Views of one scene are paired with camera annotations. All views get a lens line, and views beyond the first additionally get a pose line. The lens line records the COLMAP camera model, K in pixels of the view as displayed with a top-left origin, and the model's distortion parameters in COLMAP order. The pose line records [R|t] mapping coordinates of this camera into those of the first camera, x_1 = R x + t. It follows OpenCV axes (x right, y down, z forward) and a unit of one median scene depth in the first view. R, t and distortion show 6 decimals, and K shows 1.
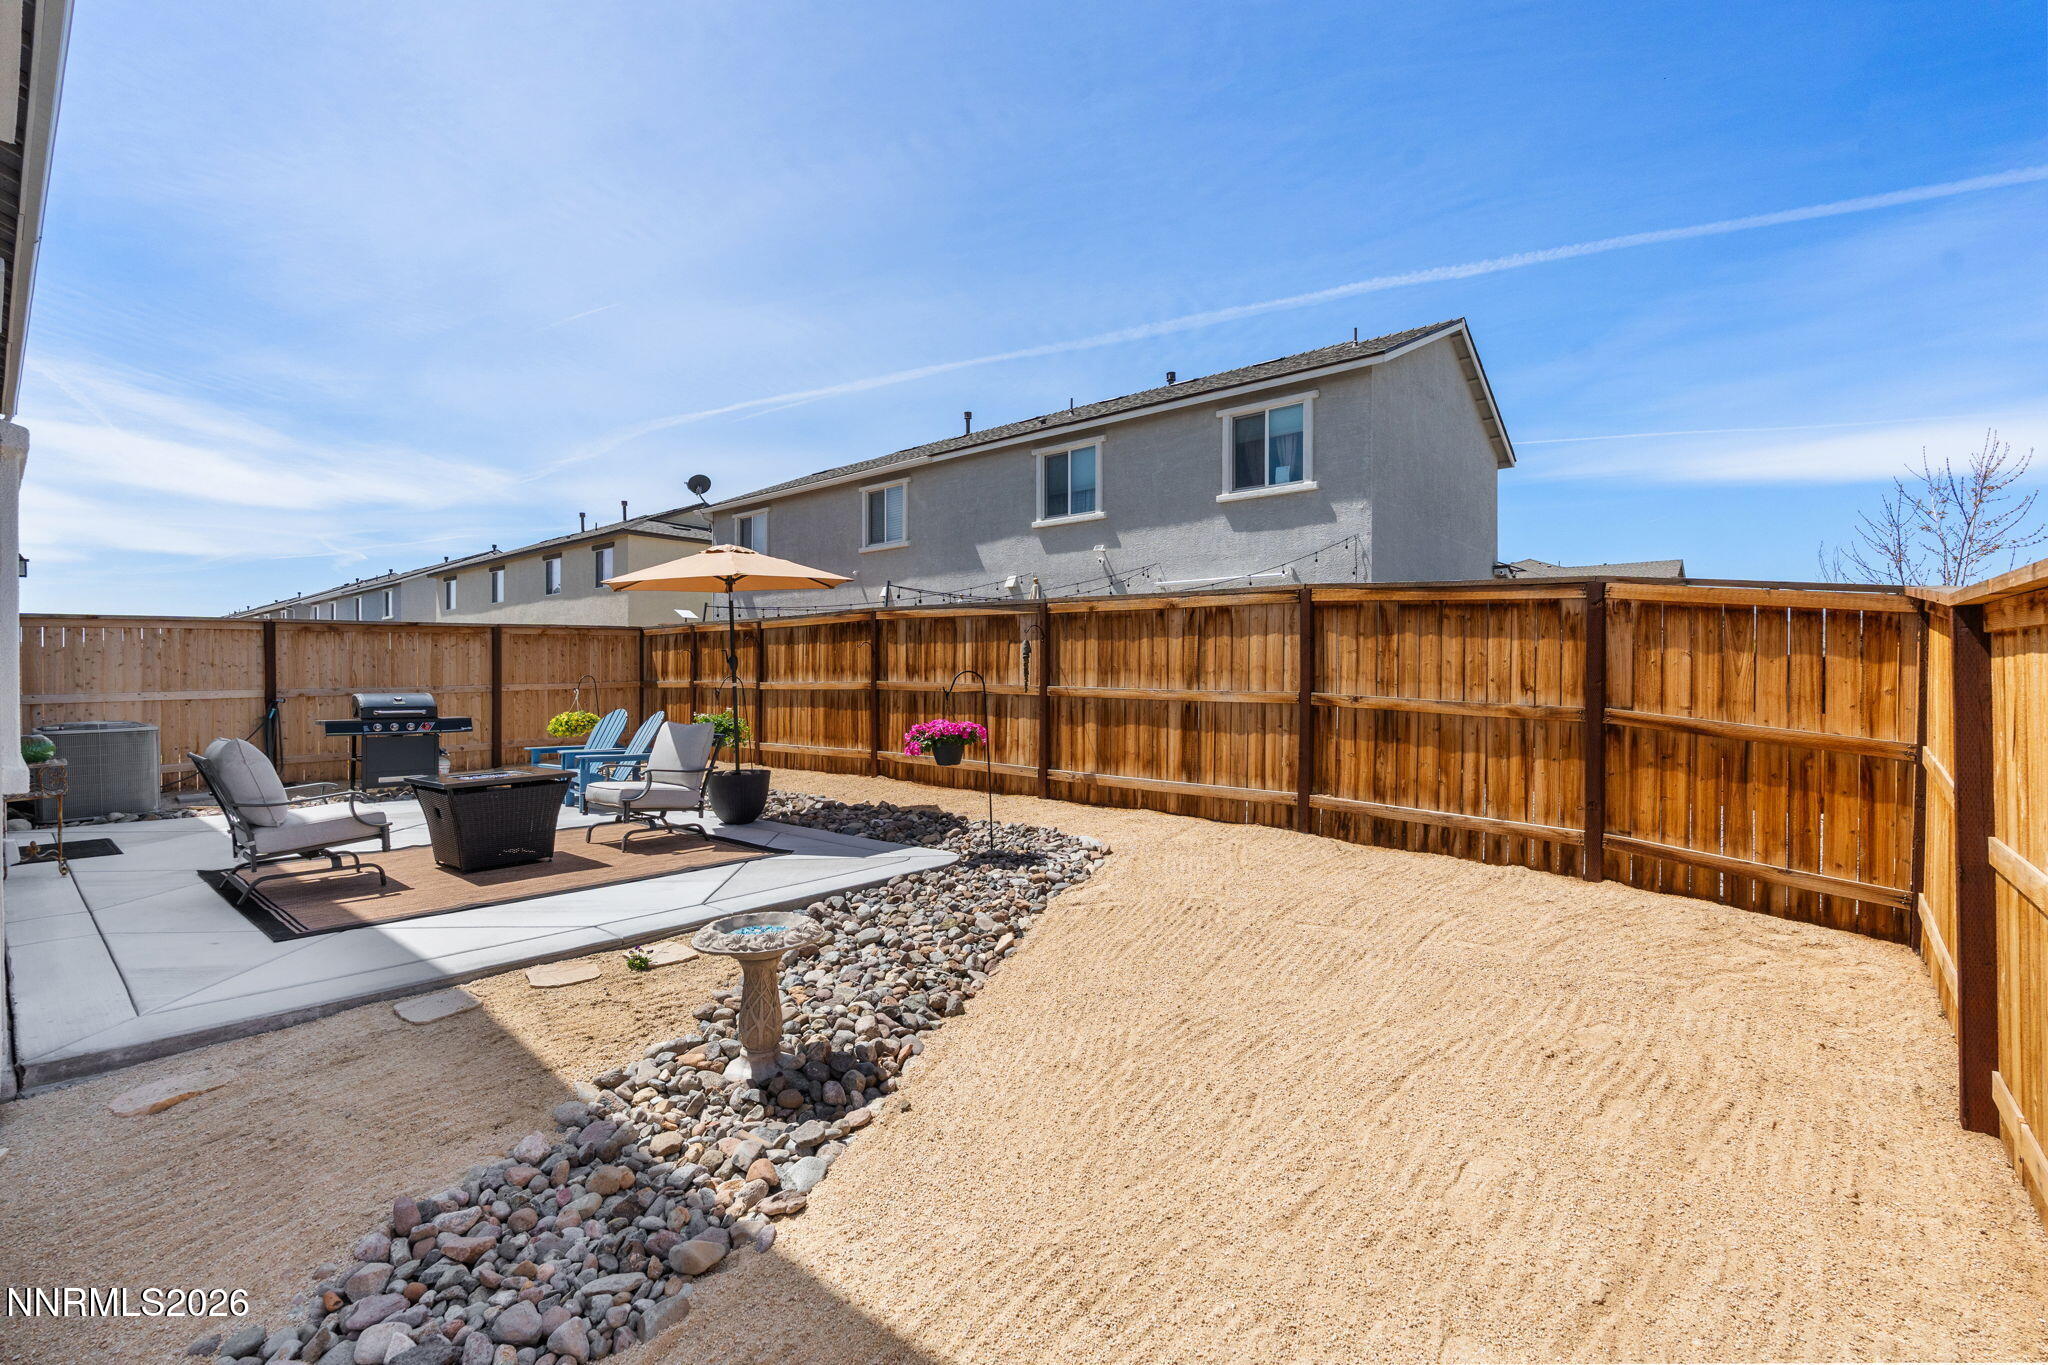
lens RADIAL K [[900.2, 0, 1016.2], [0, 900.2, 686.4], [0, 0, 1]] dist [-0.003237, 0.000394]
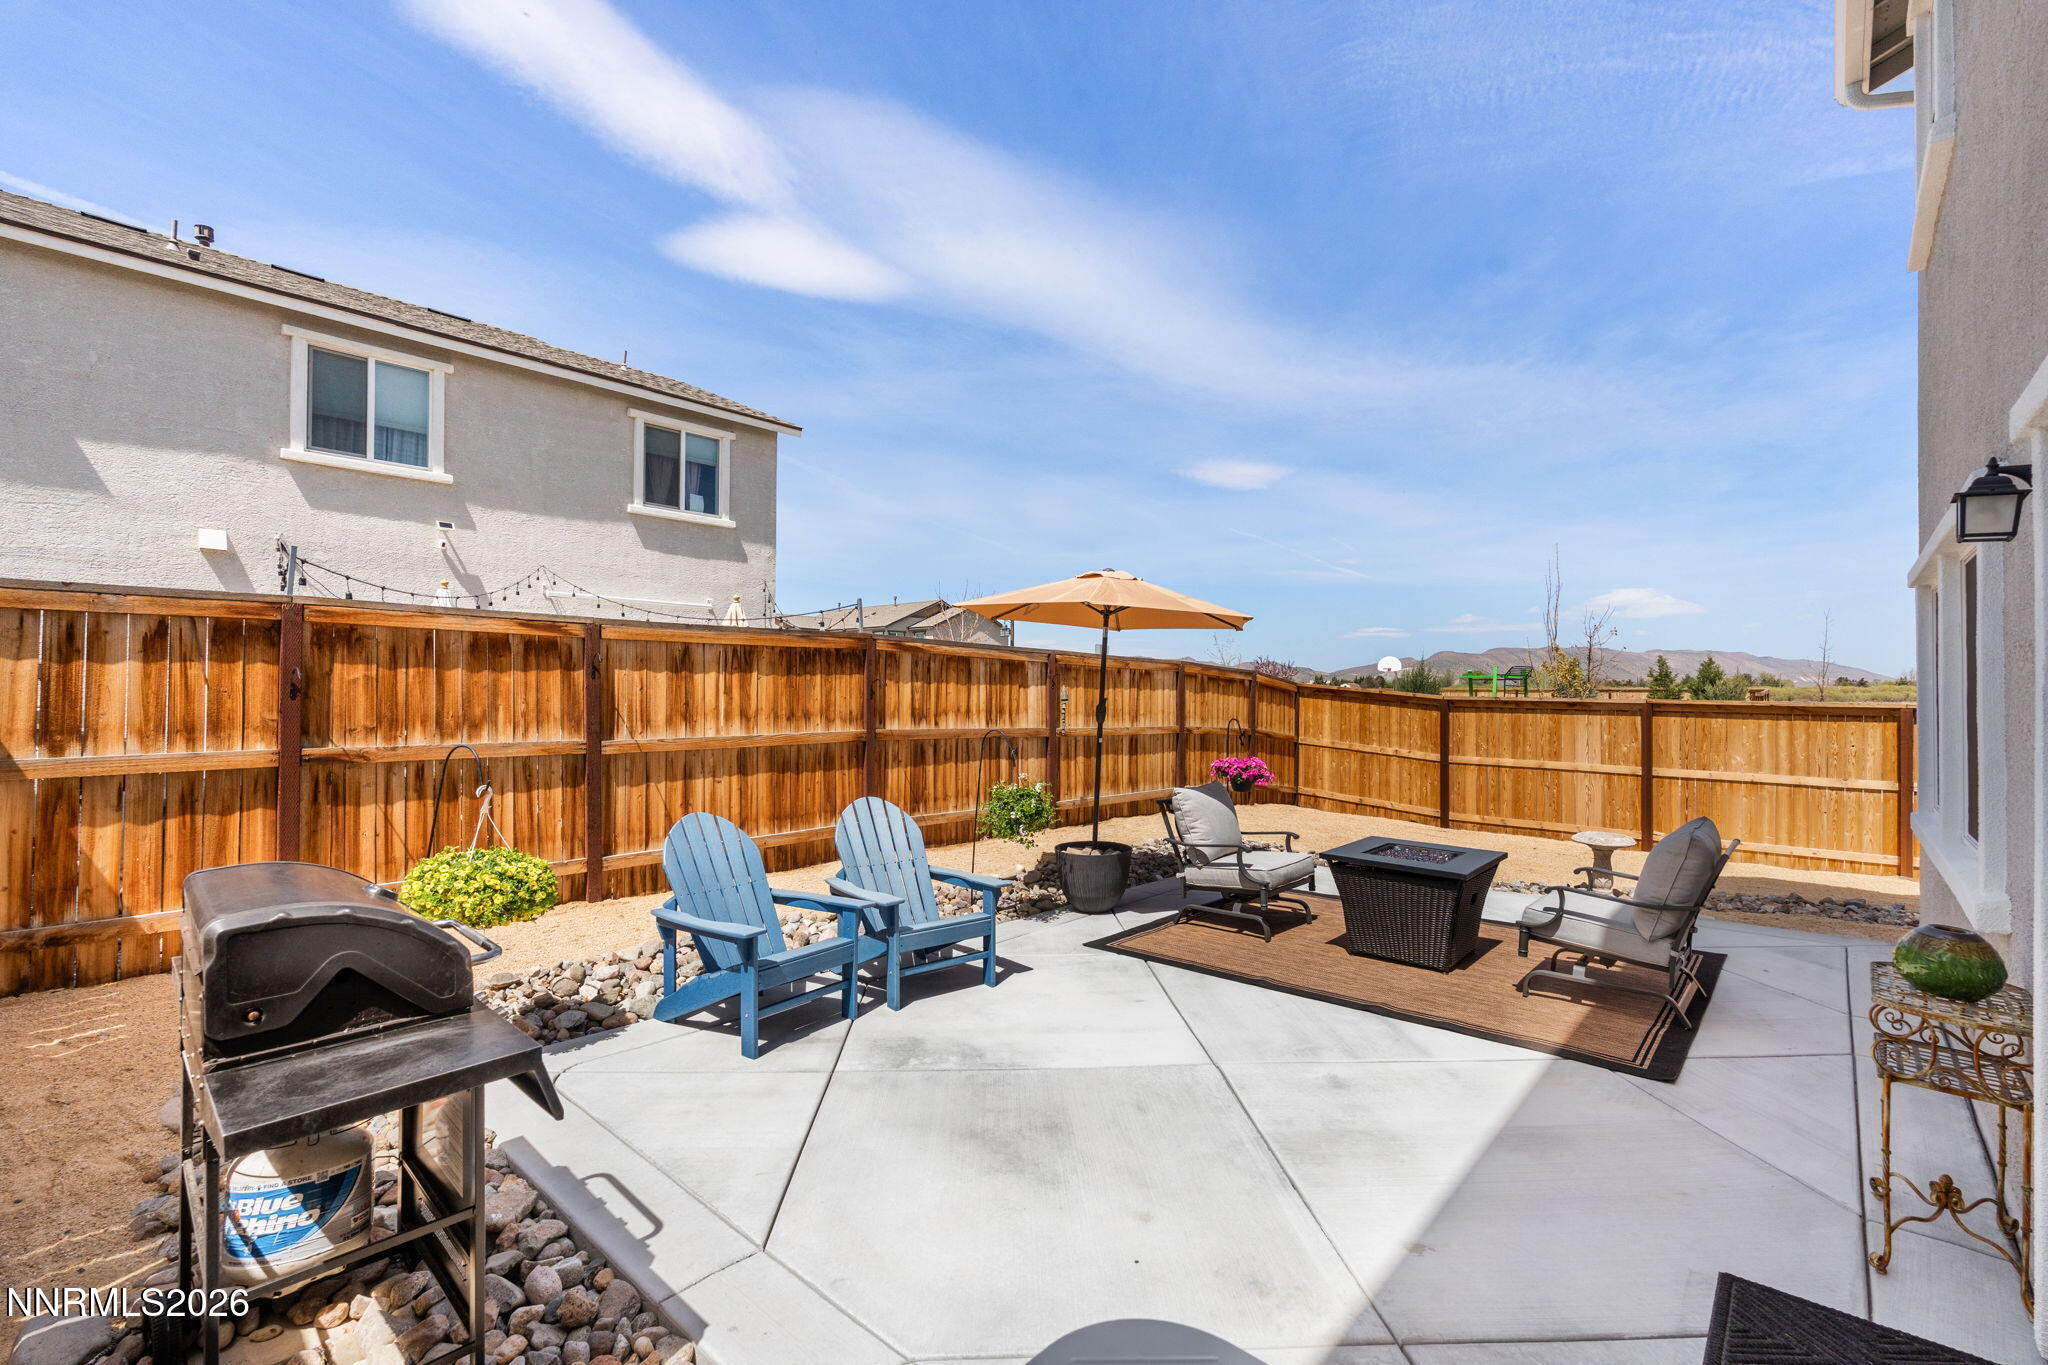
lens RADIAL K [[900.2, 0, 1027.7], [0, 900.2, 684.2], [0, 0, 1]] dist [-0.003237, 0.000394]
pose [[0.023408, 0.012969, 0.999642, -0.871081], [0.003459, 0.999909, -0.013053, -0.031518], [-0.999720, 0.003763, 0.023361, 0.801490]]
